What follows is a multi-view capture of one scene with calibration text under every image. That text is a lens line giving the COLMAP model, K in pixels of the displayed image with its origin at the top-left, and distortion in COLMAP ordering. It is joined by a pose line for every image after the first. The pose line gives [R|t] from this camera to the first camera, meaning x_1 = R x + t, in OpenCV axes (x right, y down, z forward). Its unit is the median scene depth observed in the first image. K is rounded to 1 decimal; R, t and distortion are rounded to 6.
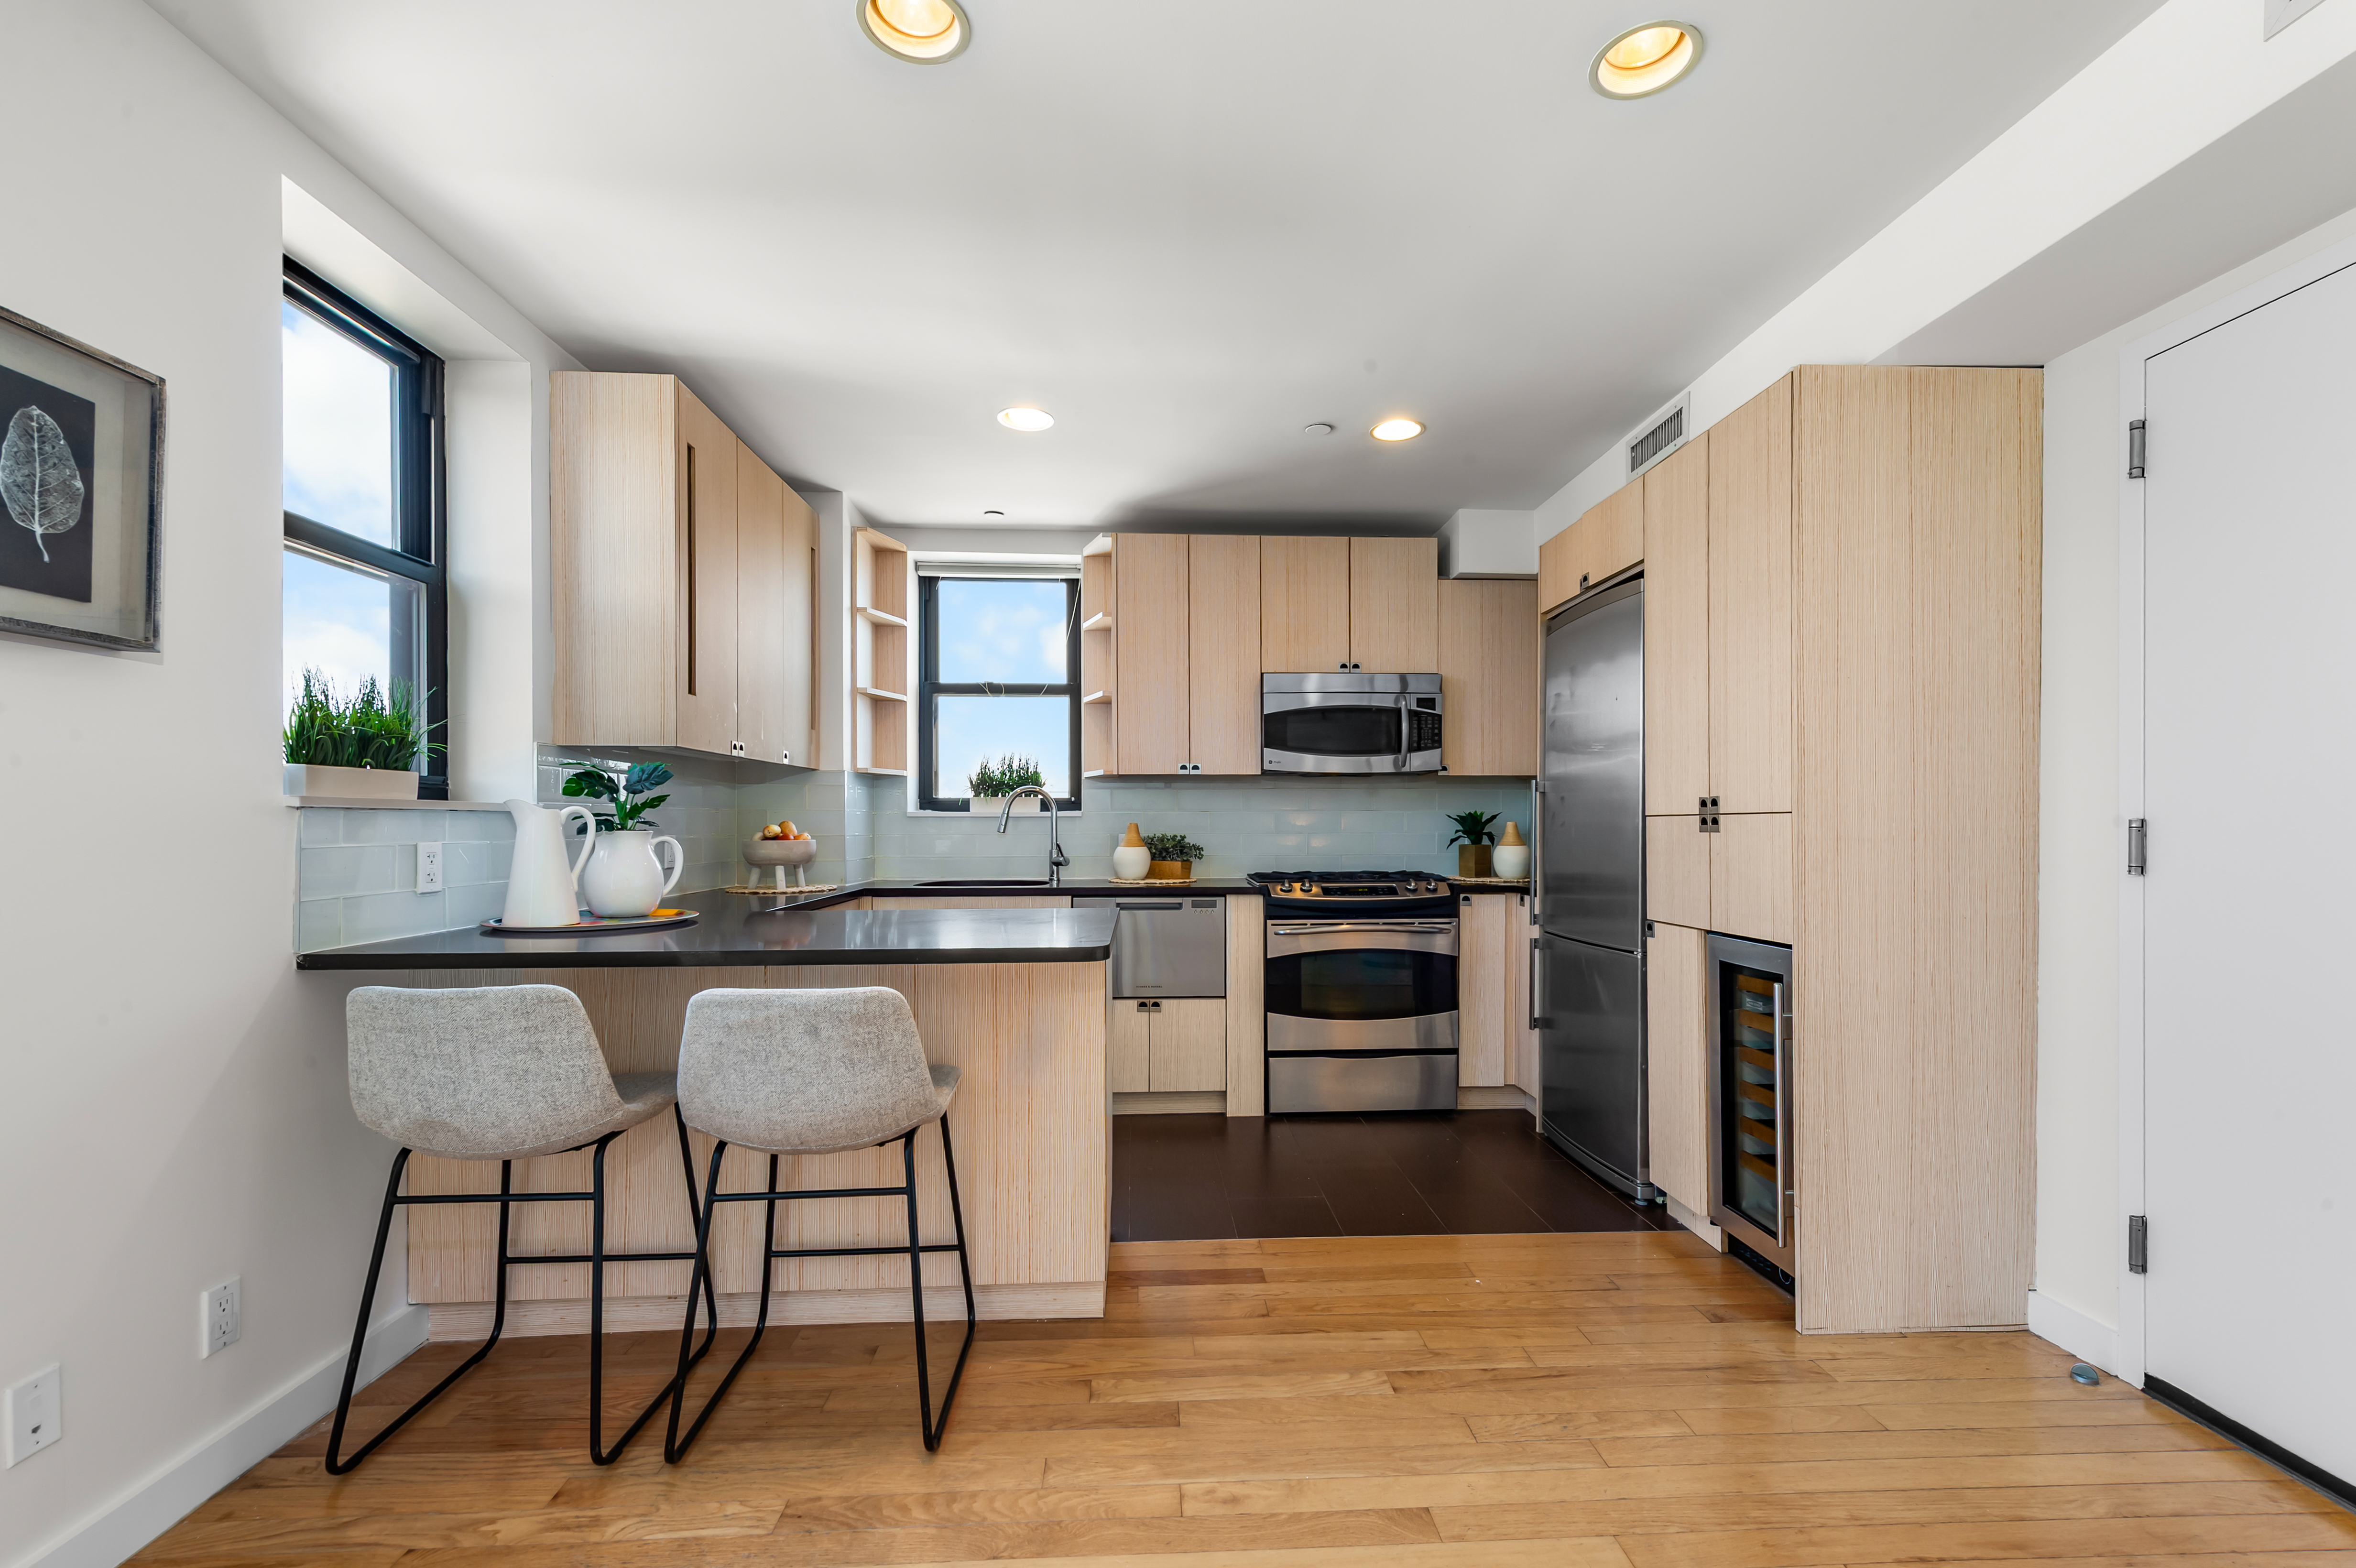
lens RADIAL K [[990.6, 0, 1198.4], [0, 990.6, 825.4], [0, 0, 1]] dist [0.012125, -0.003930]
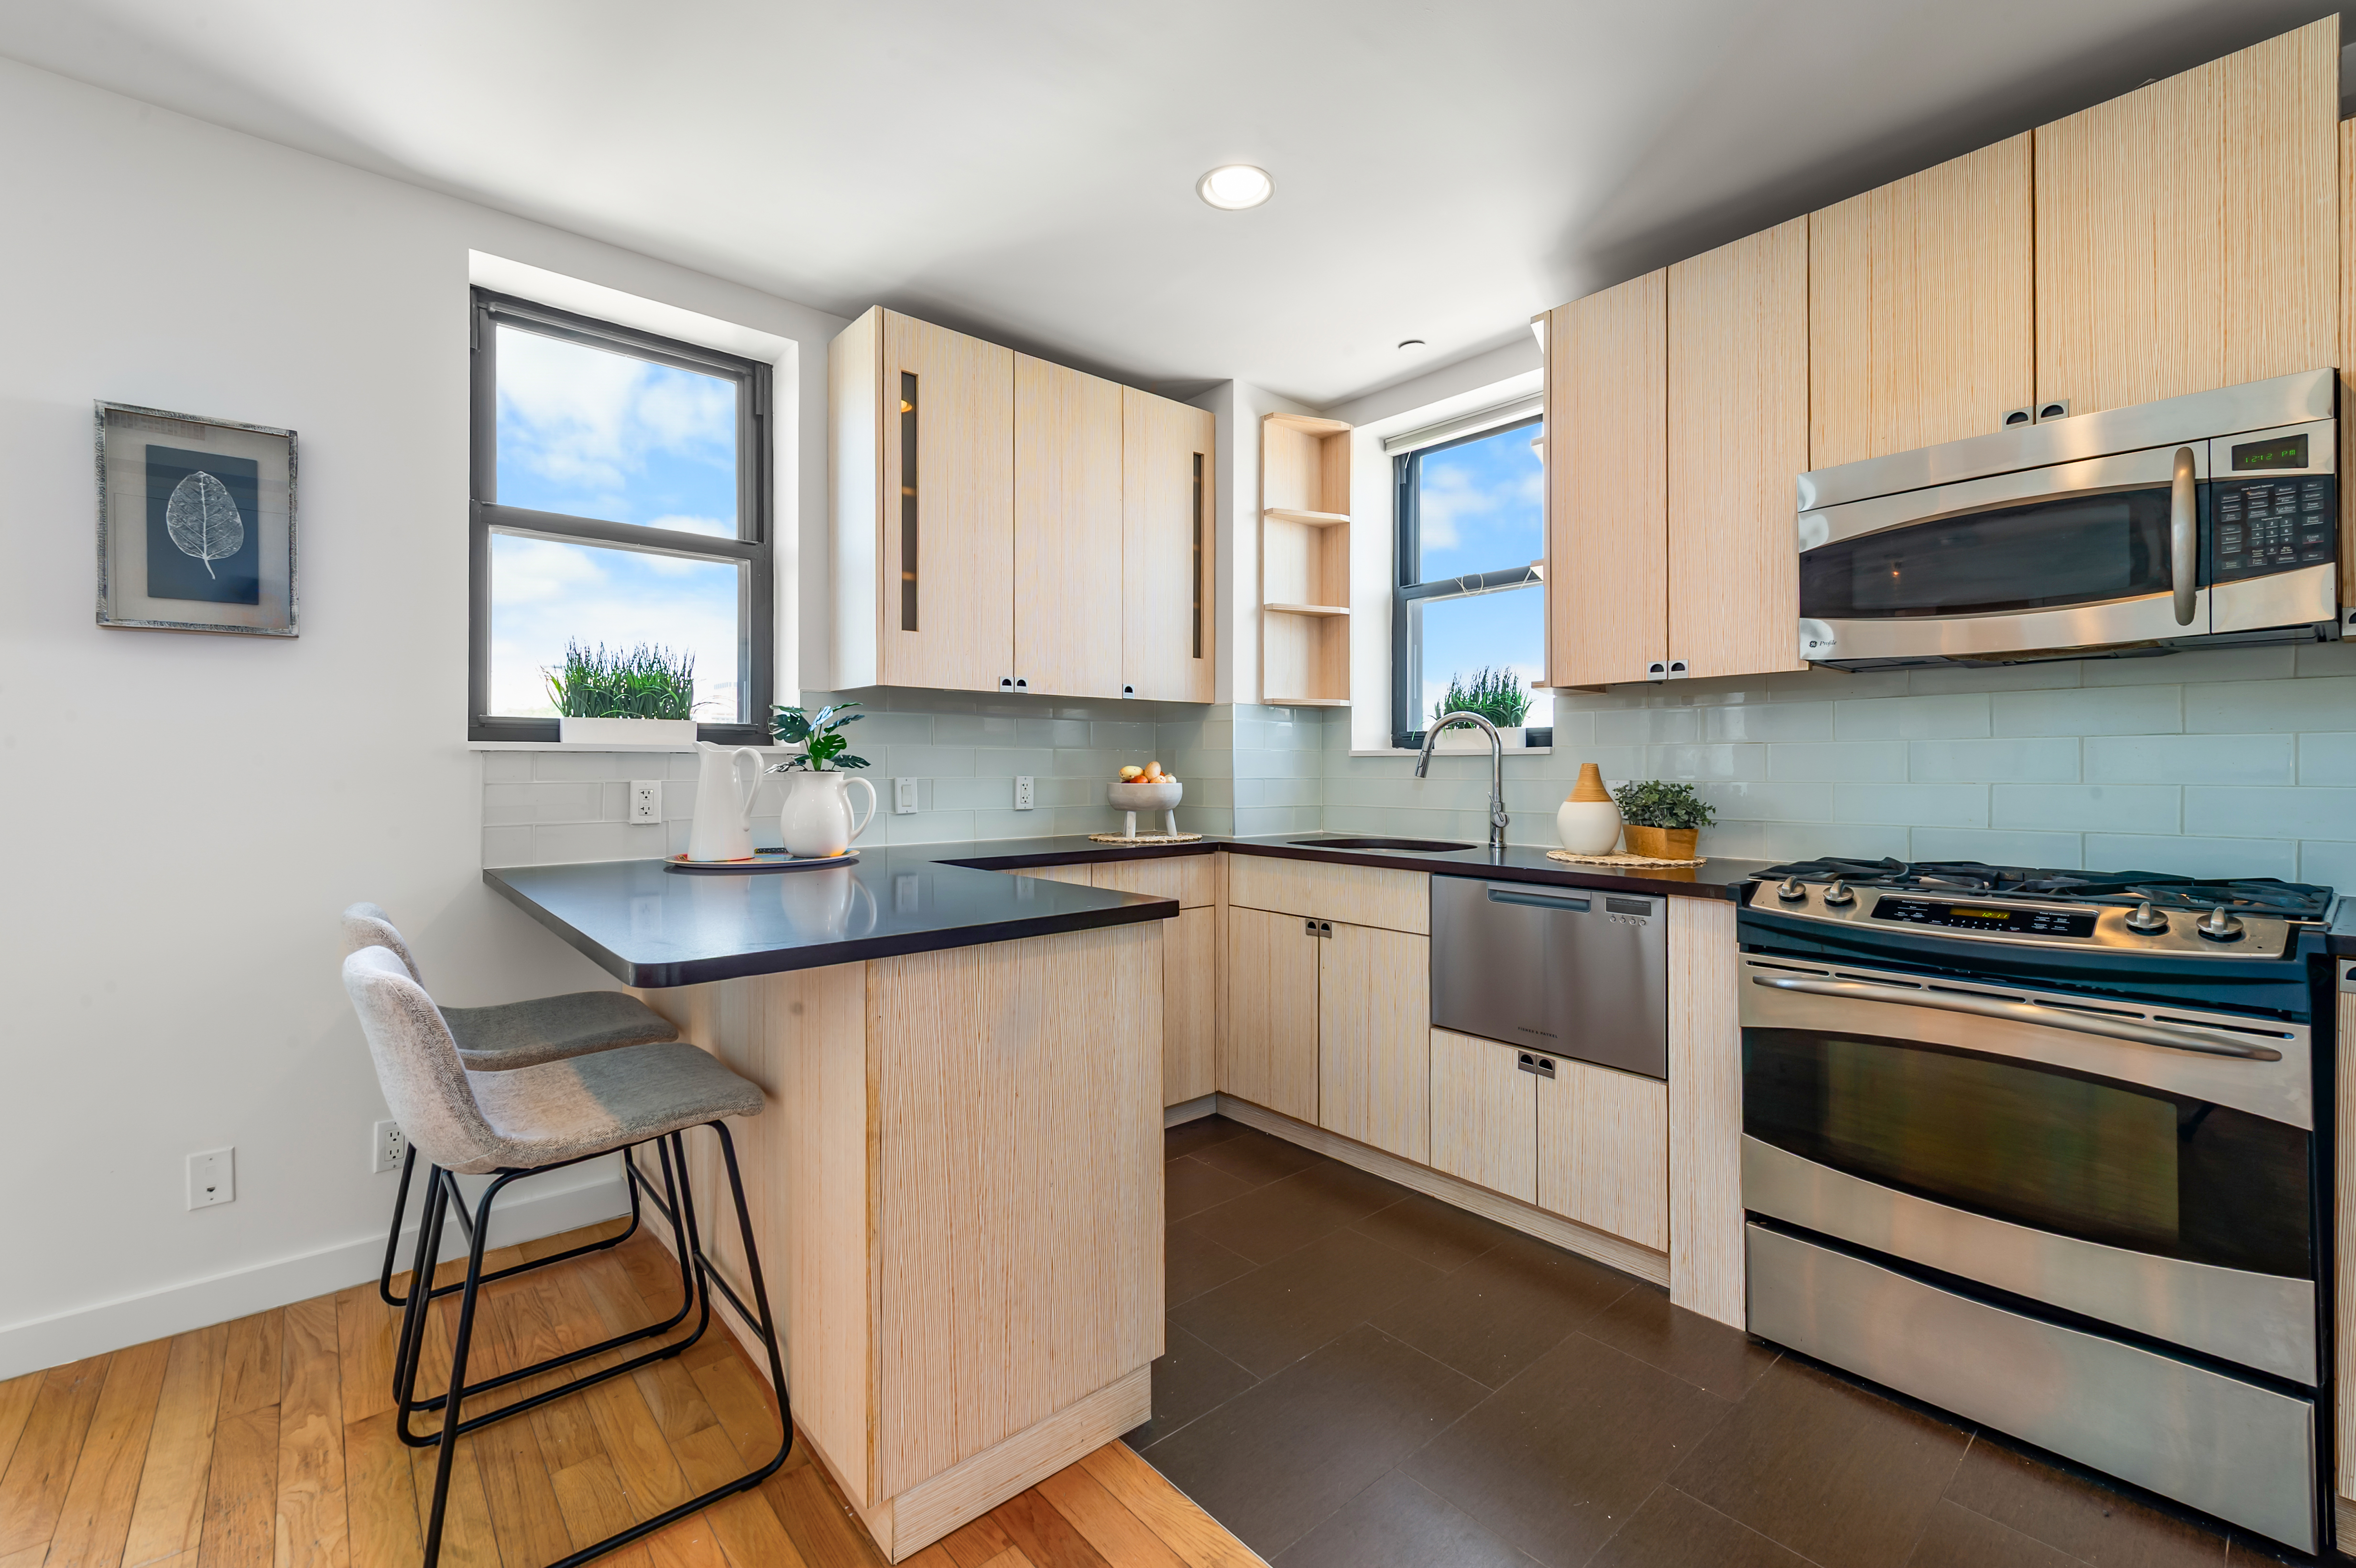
lens RADIAL K [[990.6, 0, 1175.9], [0, 990.6, 760.7], [0, 0, 1]] dist [0.012125, -0.003930]
pose [[0.609203, -0.004433, -0.793002, 0.381027], [-0.001820, 0.999974, -0.006988, 0.000617], [0.793012, 0.005700, 0.609179, 0.578412]]
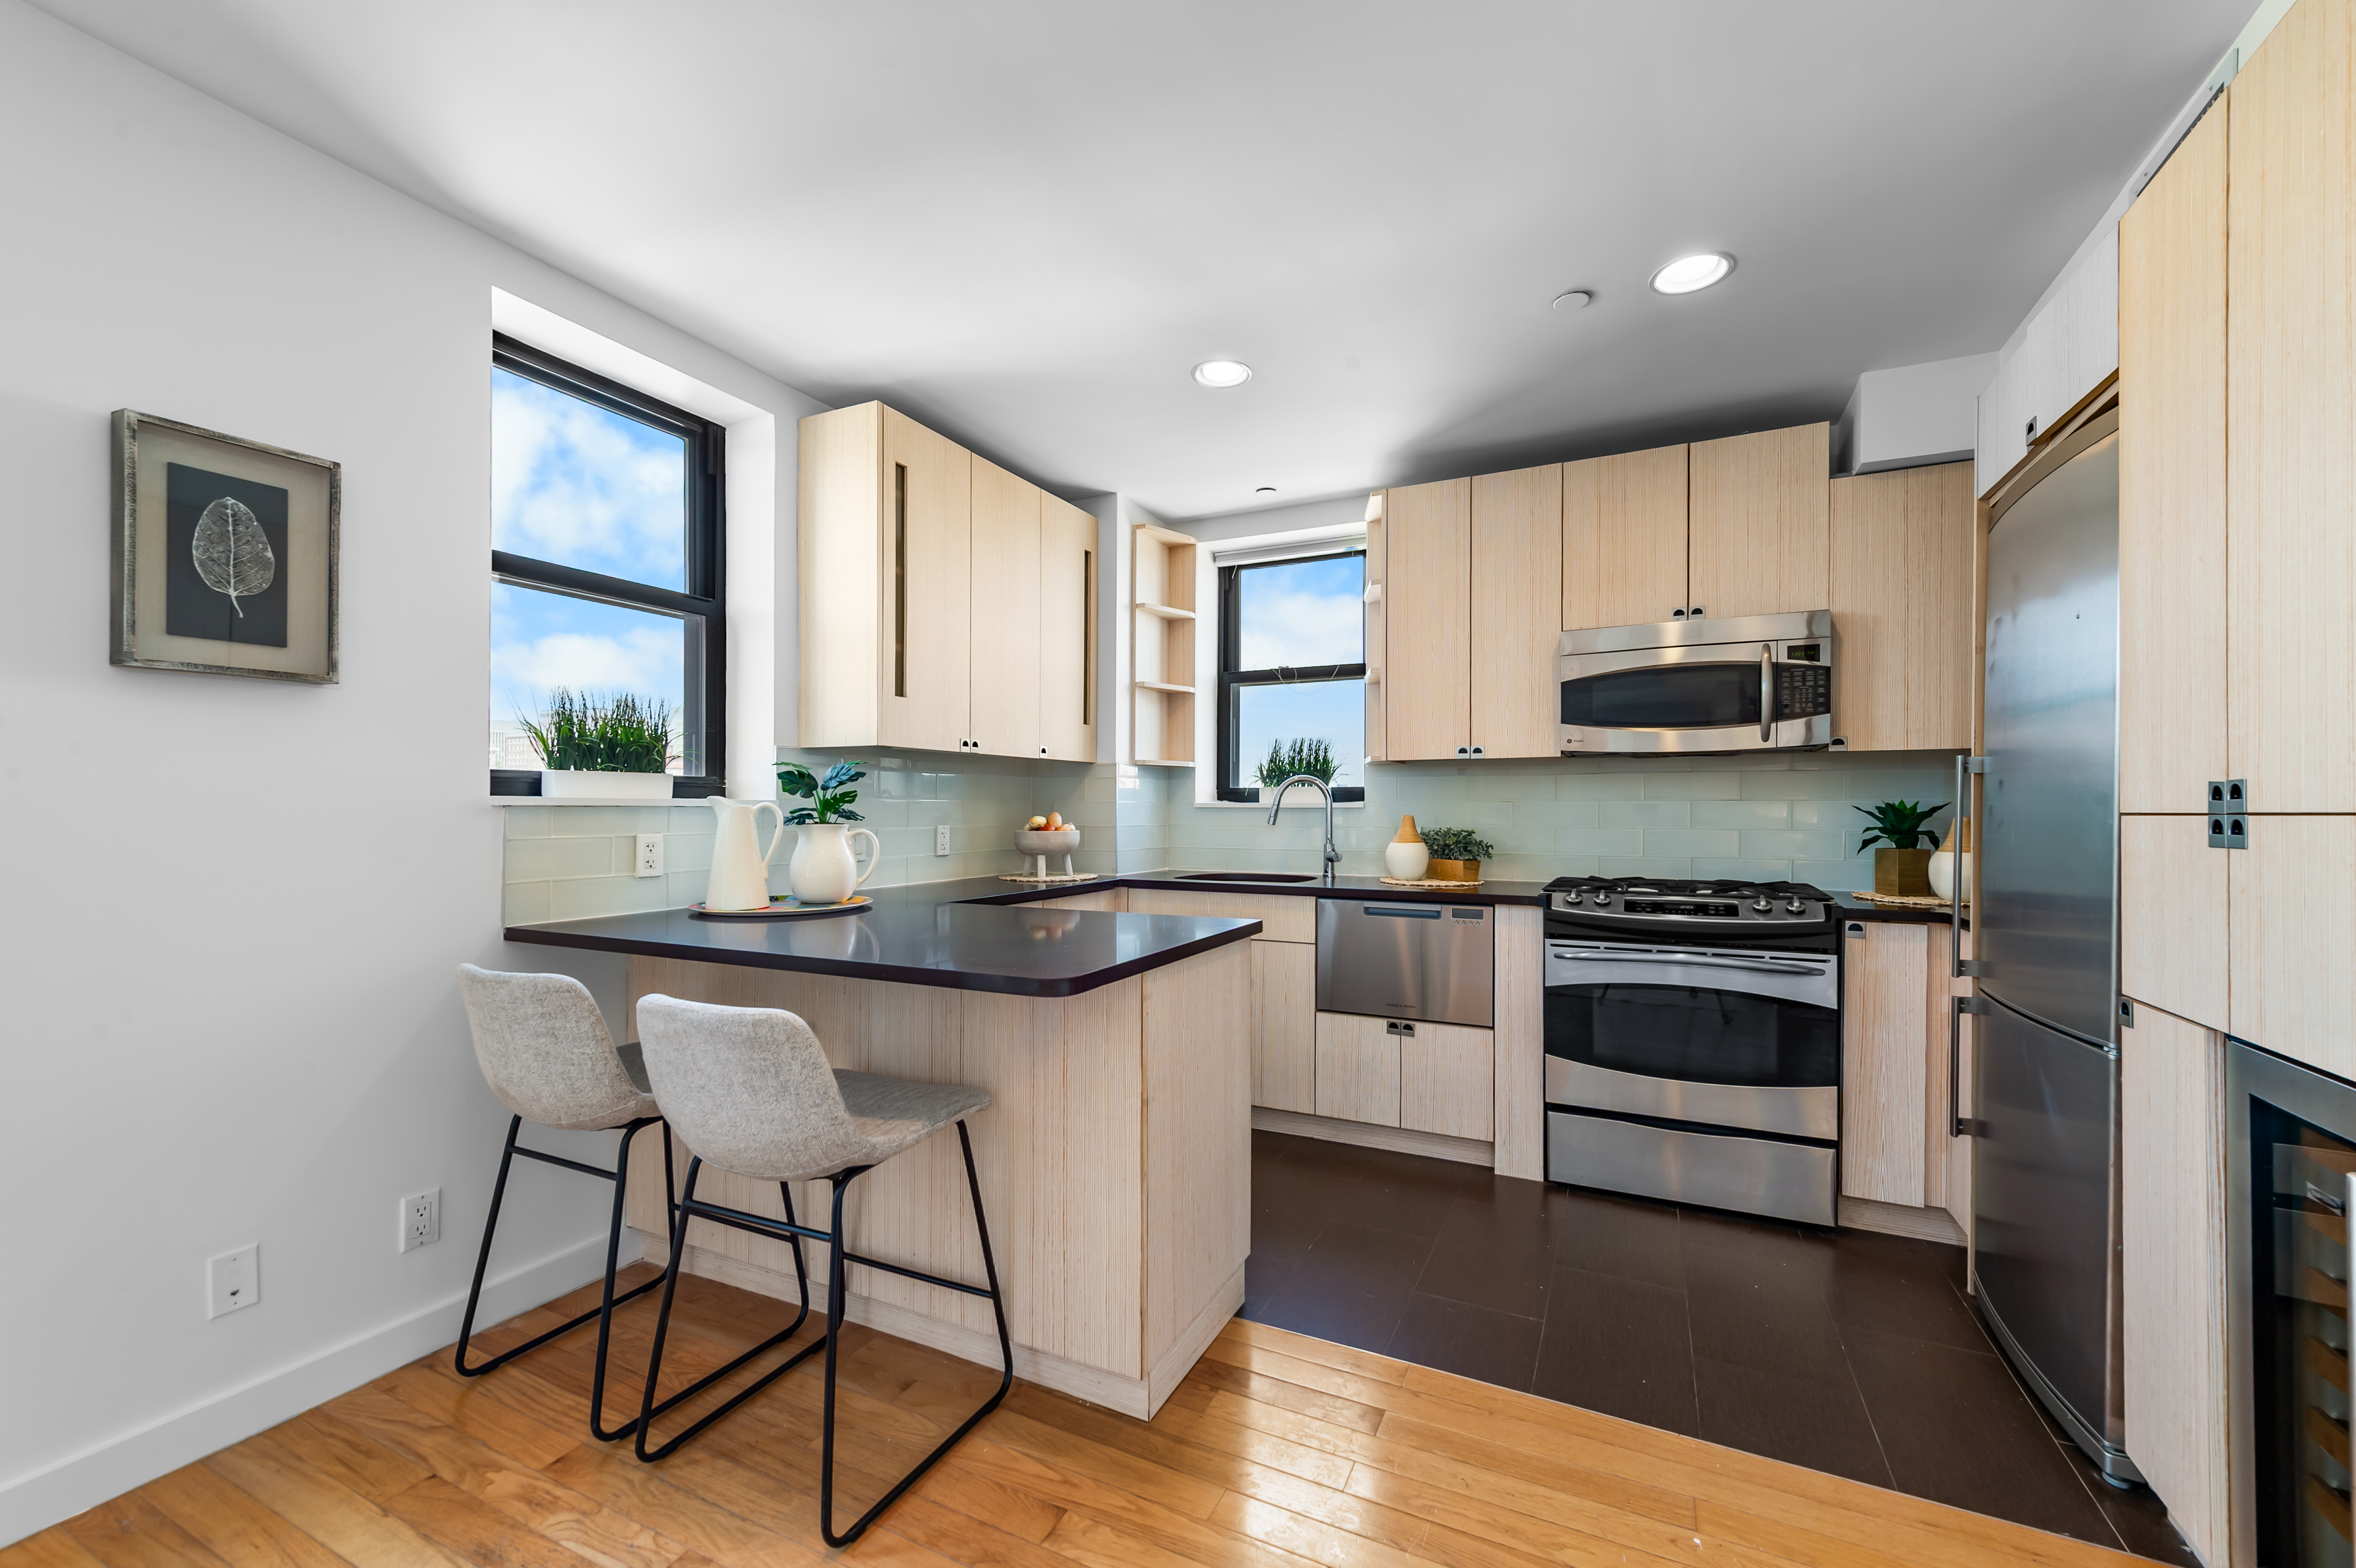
lens RADIAL K [[942.7, 0, 1192.0], [0, 942.7, 807.2], [0, 0, 1]] dist [0.014304, -0.003780]
pose [[0.874415, 0.001359, -0.485177, 0.240559], [-0.003034, 0.999992, -0.002669, -0.010112], [0.485169, 0.003806, 0.874412, 0.247949]]
